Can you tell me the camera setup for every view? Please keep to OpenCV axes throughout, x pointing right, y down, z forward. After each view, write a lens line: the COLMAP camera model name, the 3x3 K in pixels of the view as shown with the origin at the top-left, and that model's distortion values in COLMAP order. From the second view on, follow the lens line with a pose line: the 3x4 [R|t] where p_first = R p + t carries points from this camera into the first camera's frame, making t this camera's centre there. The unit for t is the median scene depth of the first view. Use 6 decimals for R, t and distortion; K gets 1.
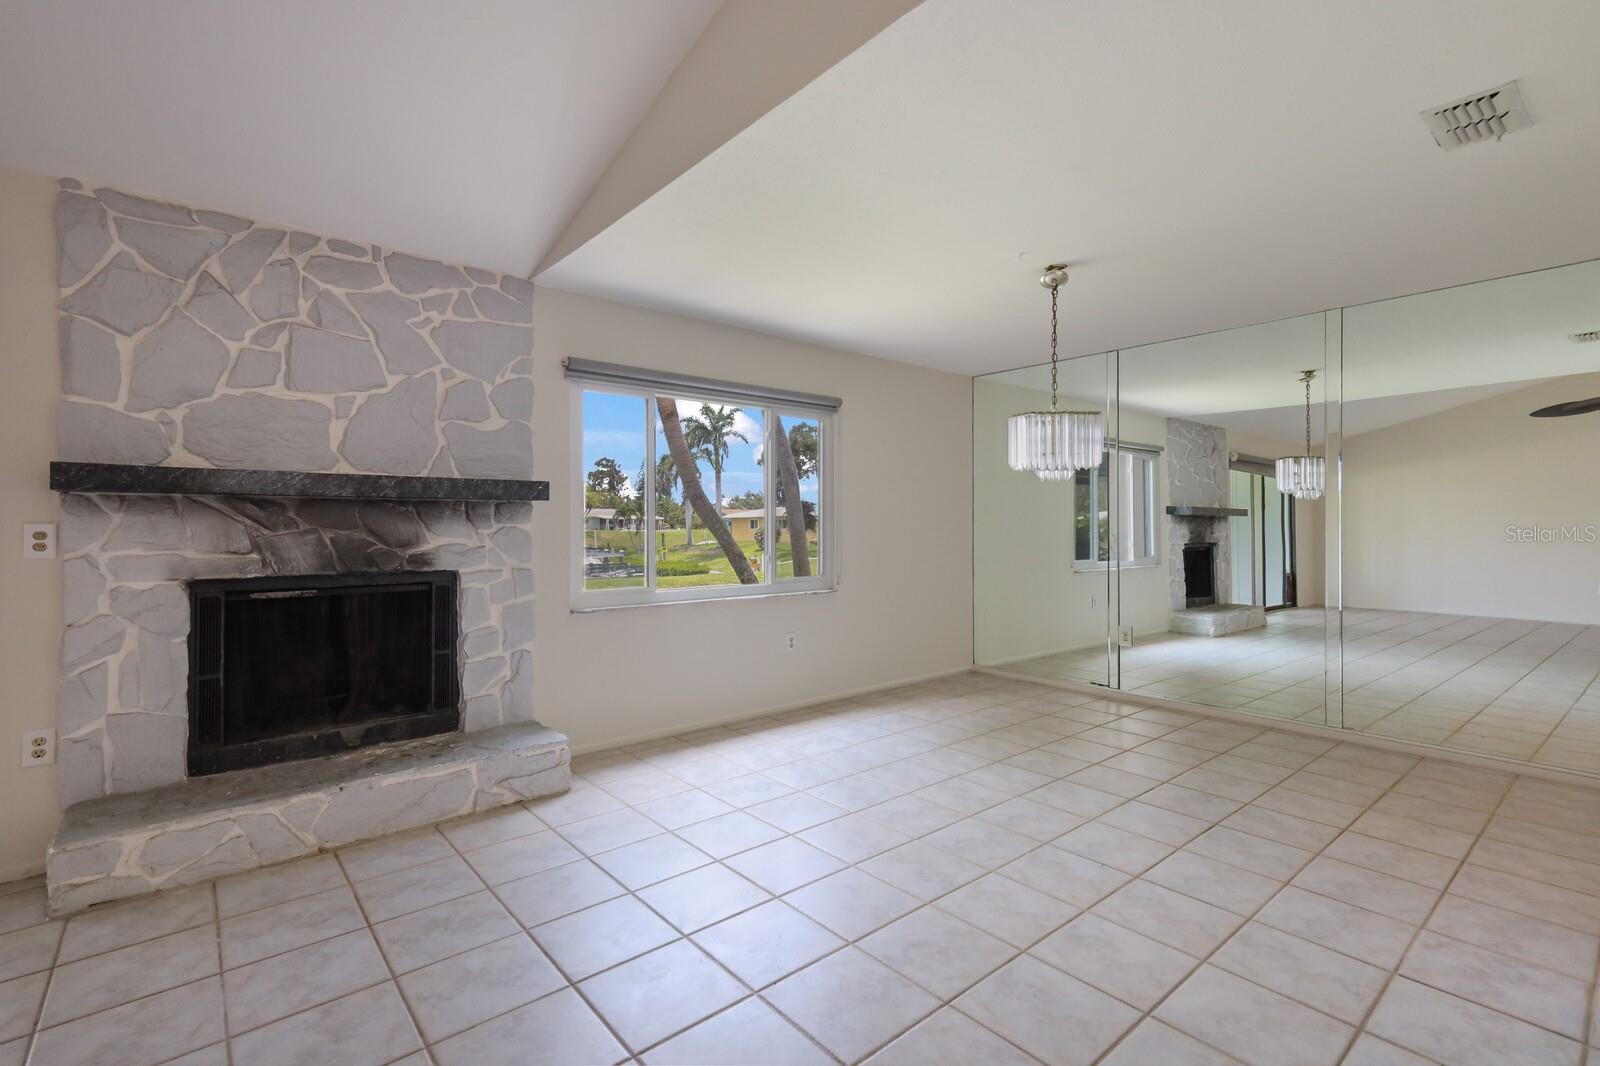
lens RADIAL K [[737.0, 0, 798.7], [0, 737.0, 522.7], [0, 0, 1]] dist [0.021269, -0.000375]
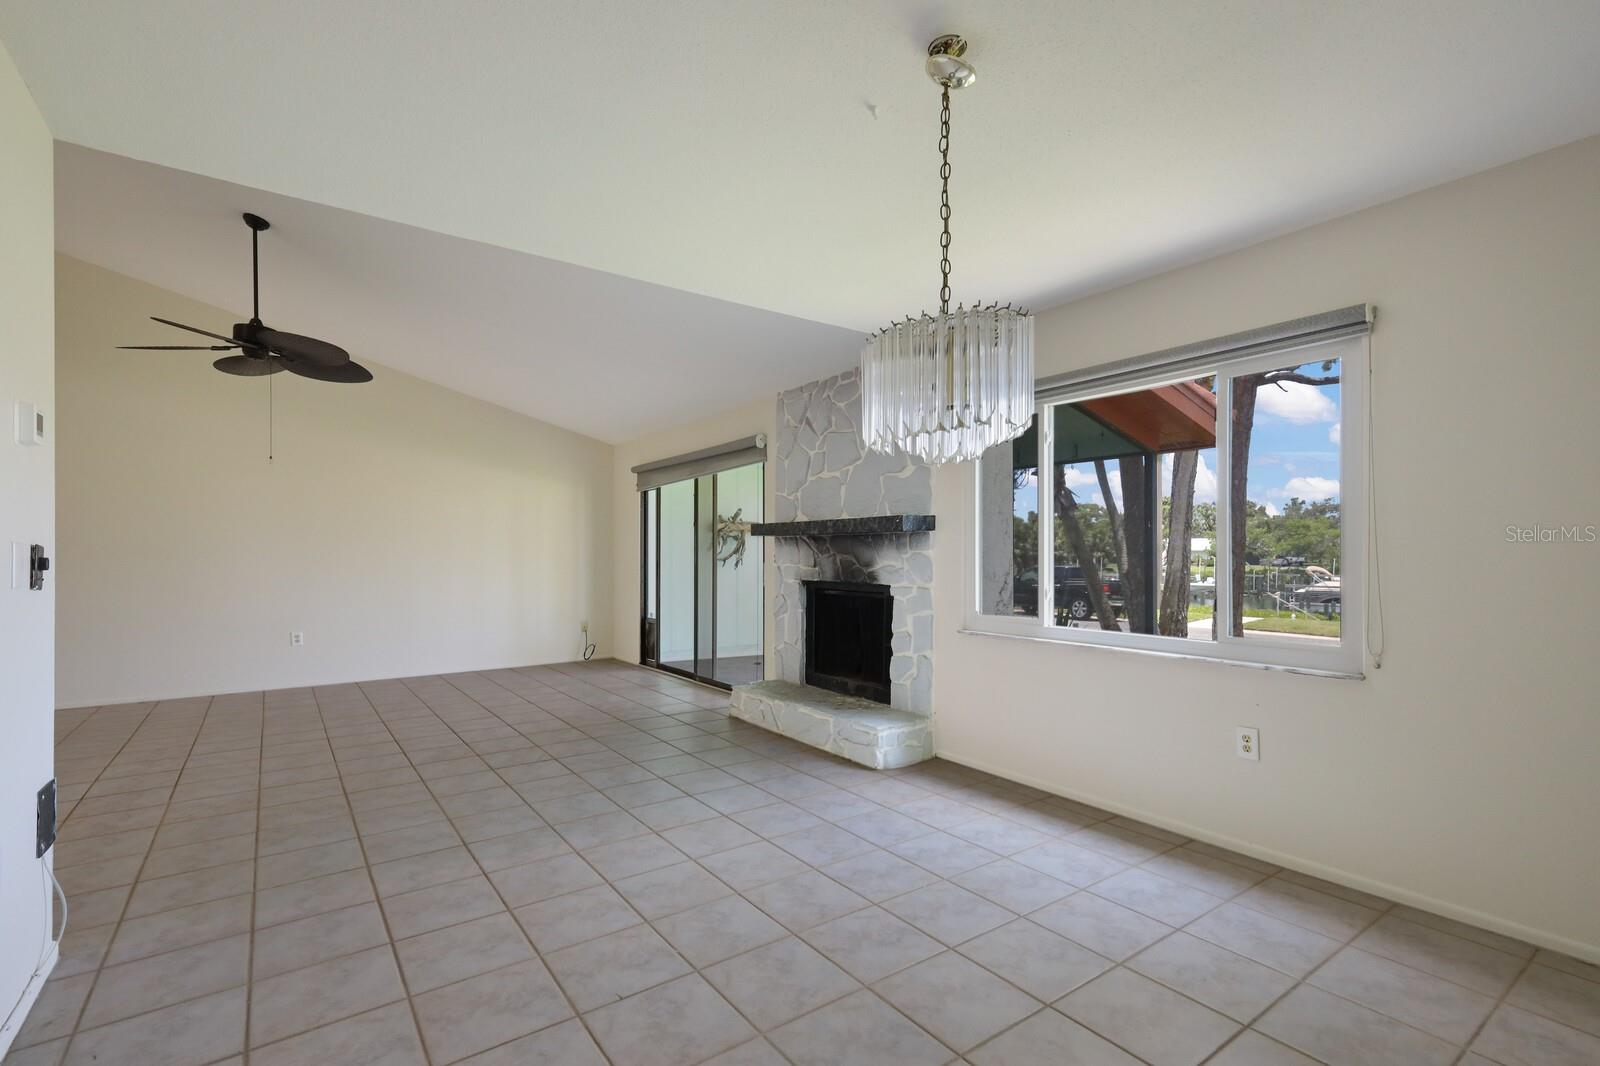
lens RADIAL K [[737.0, 0, 800.3], [0, 737.0, 548.8], [0, 0, 1]] dist [0.021269, -0.000375]
pose [[-0.084068, -0.004151, -0.996451, 0.897010], [0.002154, 0.999988, -0.004347, 0.003768], [0.996458, -0.002512, -0.084058, 0.968236]]
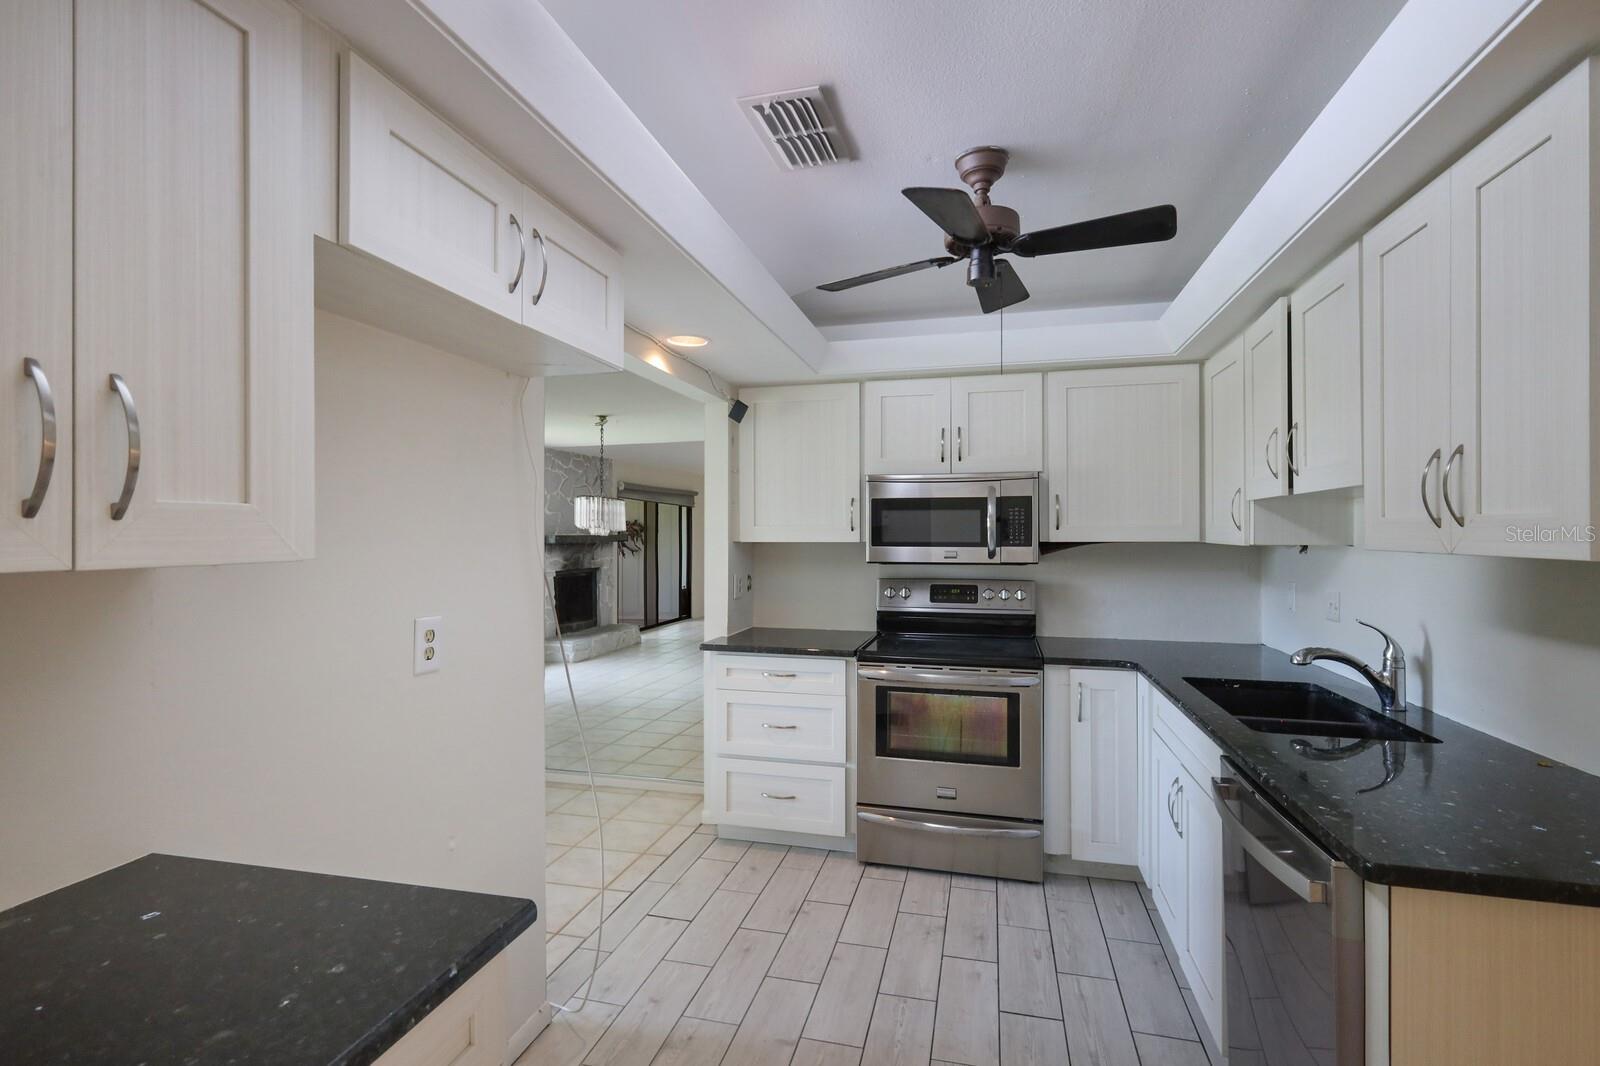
lens RADIAL K [[737.0, 0, 789.0], [0, 737.0, 524.7], [0, 0, 1]] dist [0.021269, -0.000375]
pose [[0.820587, 0.000090, 0.571521, 0.527900], [0.006727, 0.999929, -0.009817, -0.062114], [-0.571482, 0.011900, 0.820529, -0.040980]]
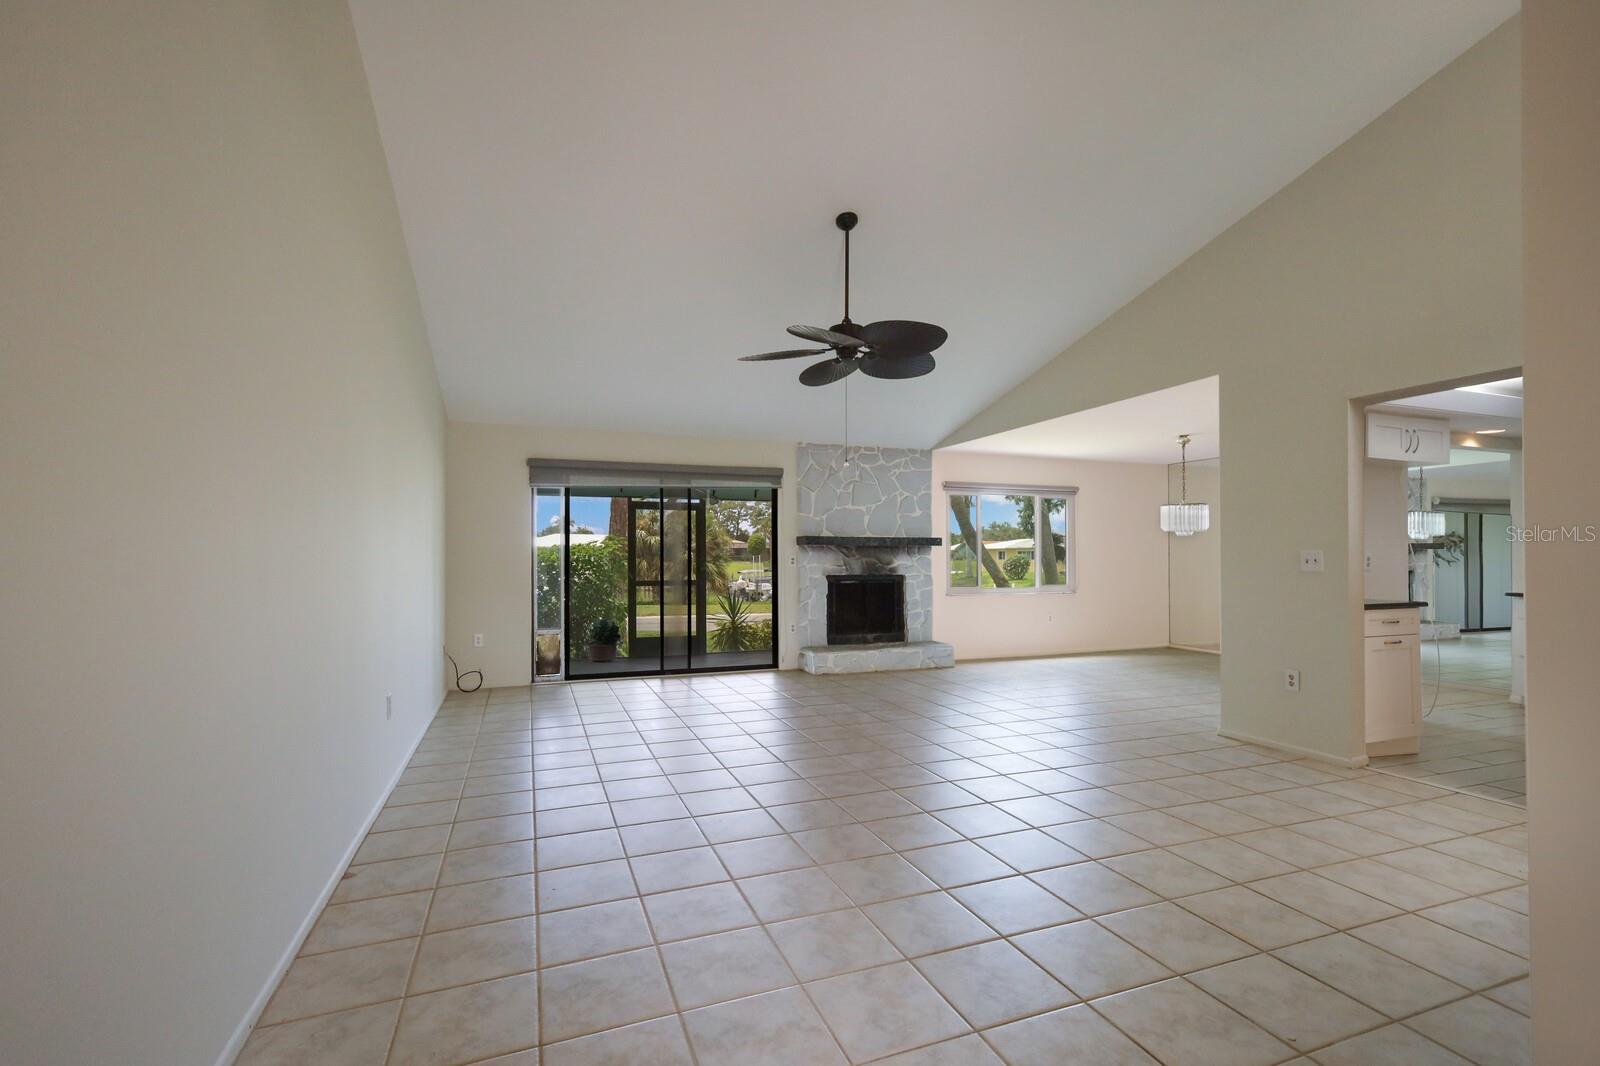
lens RADIAL K [[703.6, 0, 794.6], [0, 703.6, 543.9], [0, 0, 1]] dist [0.004630, 0.000370]
pose [[0.941004, -0.004186, -0.338369, -0.022232], [-0.000584, 0.999902, -0.013993, -0.004622], [0.338394, 0.013365, 0.940910, -1.307138]]
